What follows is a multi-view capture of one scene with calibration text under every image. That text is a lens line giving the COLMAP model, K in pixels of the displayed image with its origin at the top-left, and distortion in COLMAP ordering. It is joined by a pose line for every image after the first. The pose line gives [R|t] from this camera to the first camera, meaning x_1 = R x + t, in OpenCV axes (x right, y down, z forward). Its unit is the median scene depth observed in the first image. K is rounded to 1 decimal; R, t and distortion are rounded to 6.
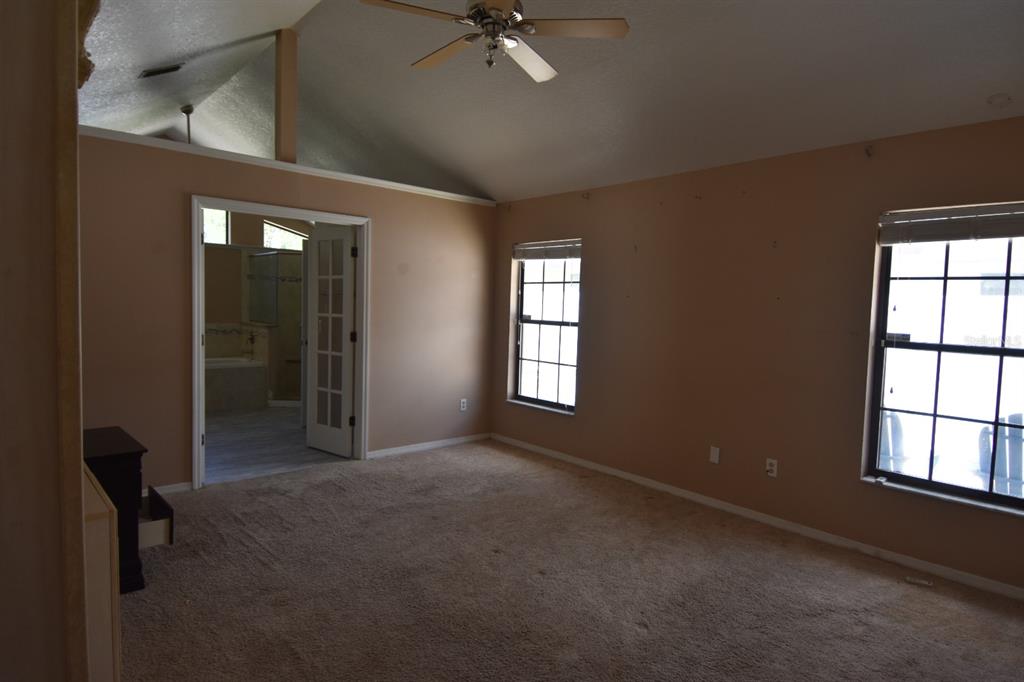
lens RADIAL K [[576.3, 0, 511.6], [0, 576.3, 332.5], [0, 0, 1]] dist [0.046457, -0.064441]
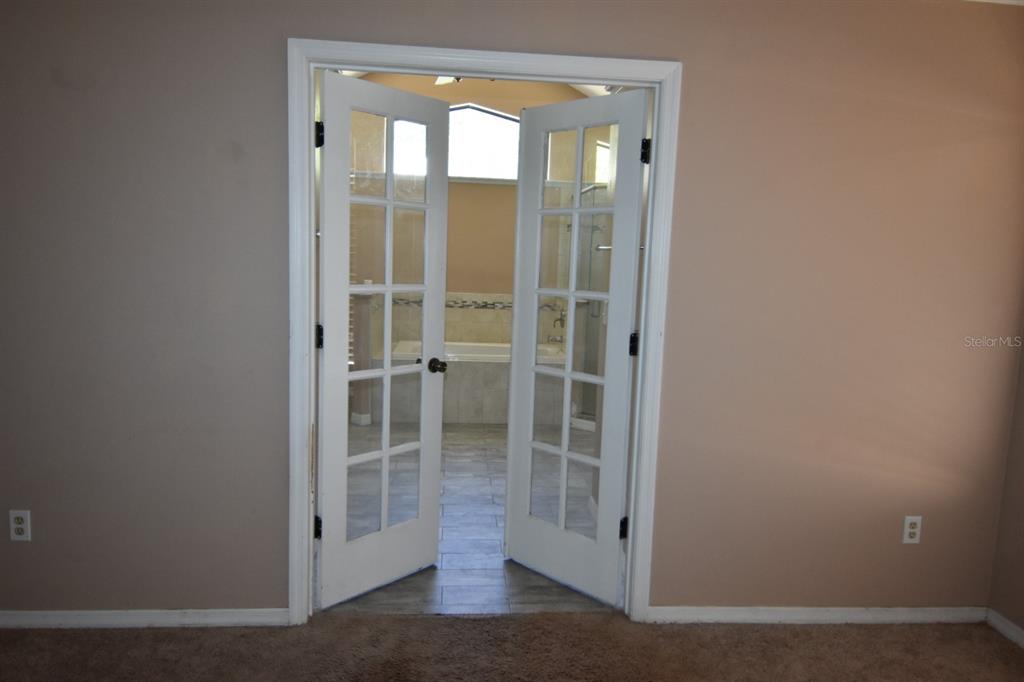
lens RADIAL K [[680.9, 0, 511.2], [0, 680.9, 331.5], [0, 0, 1]] dist [0.055238, -0.072168]
pose [[0.796649, 0.071882, -0.600153, -0.032244], [-0.047347, 0.997274, 0.056597, -0.026757], [0.602585, -0.016673, 0.797881, 0.512699]]
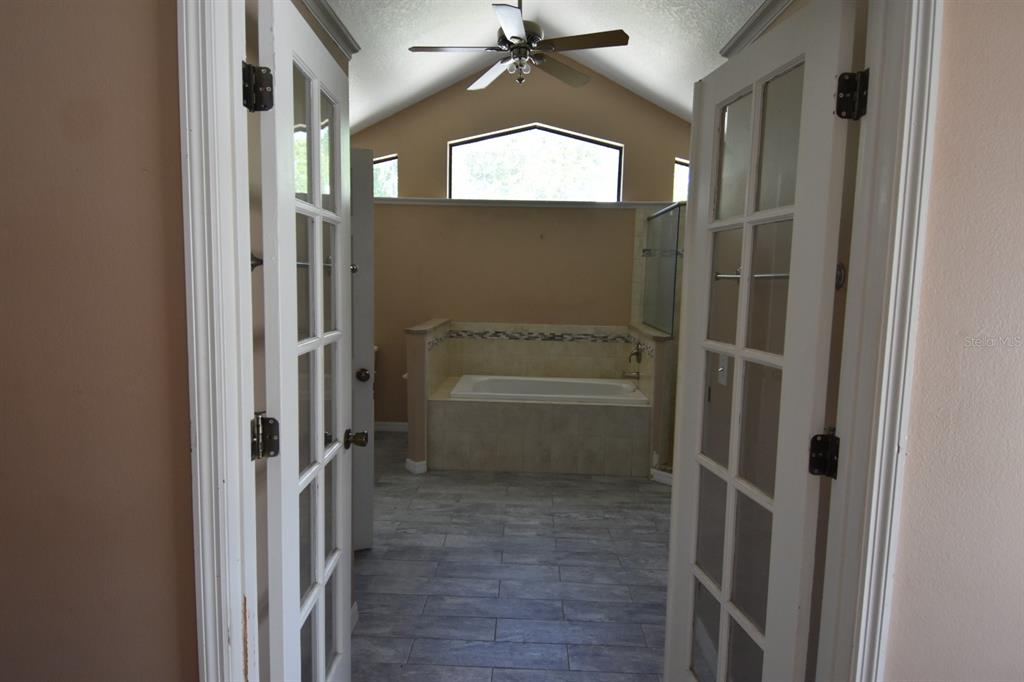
lens RADIAL K [[576.3, 0, 511.6], [0, 576.3, 332.5], [0, 0, 1]] dist [0.046457, -0.064441]
pose [[0.724927, 0.058123, -0.686369, -0.200592], [-0.040847, 0.998307, 0.041396, -0.047709], [0.687613, -0.001973, 0.726075, 0.719671]]
